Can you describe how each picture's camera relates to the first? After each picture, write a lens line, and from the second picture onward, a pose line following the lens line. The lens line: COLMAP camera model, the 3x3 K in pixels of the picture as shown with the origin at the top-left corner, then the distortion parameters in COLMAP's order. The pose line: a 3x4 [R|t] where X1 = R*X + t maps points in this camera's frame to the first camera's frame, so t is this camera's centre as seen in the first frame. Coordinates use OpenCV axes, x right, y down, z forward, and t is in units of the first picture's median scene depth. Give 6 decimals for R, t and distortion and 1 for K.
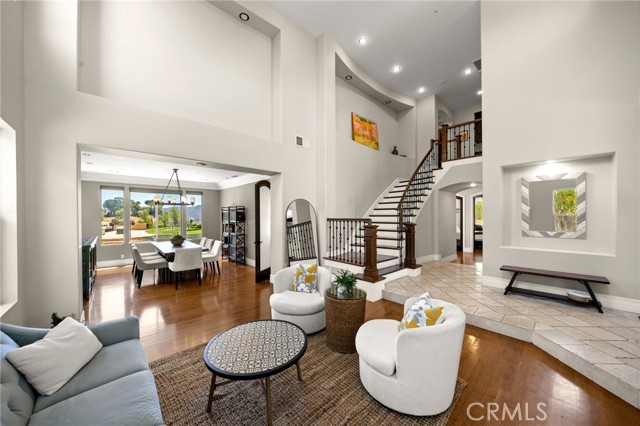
lens RADIAL K [[238.5, 0, 320.7], [0, 238.5, 218.9], [0, 0, 1]] dist [-0.002945, -0.000119]
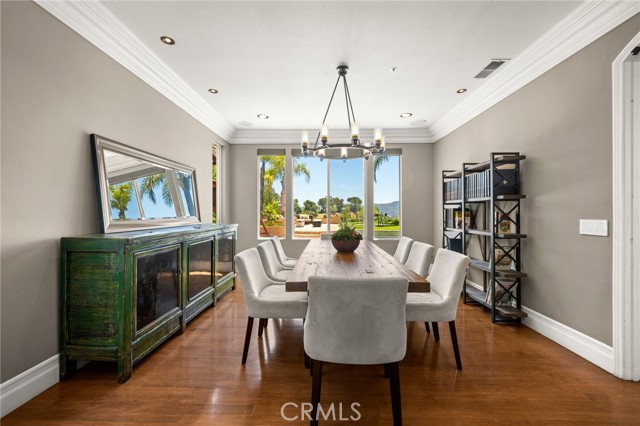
lens RADIAL K [[265.5, 0, 320.4], [0, 265.5, 213.7], [0, 0, 1]] dist [0.000204, 0.000643]
pose [[0.736731, 0.004922, -0.676168, -0.256430], [-0.013254, 0.999887, -0.007162, 0.037683], [0.676056, 0.014238, 0.736713, 0.501811]]
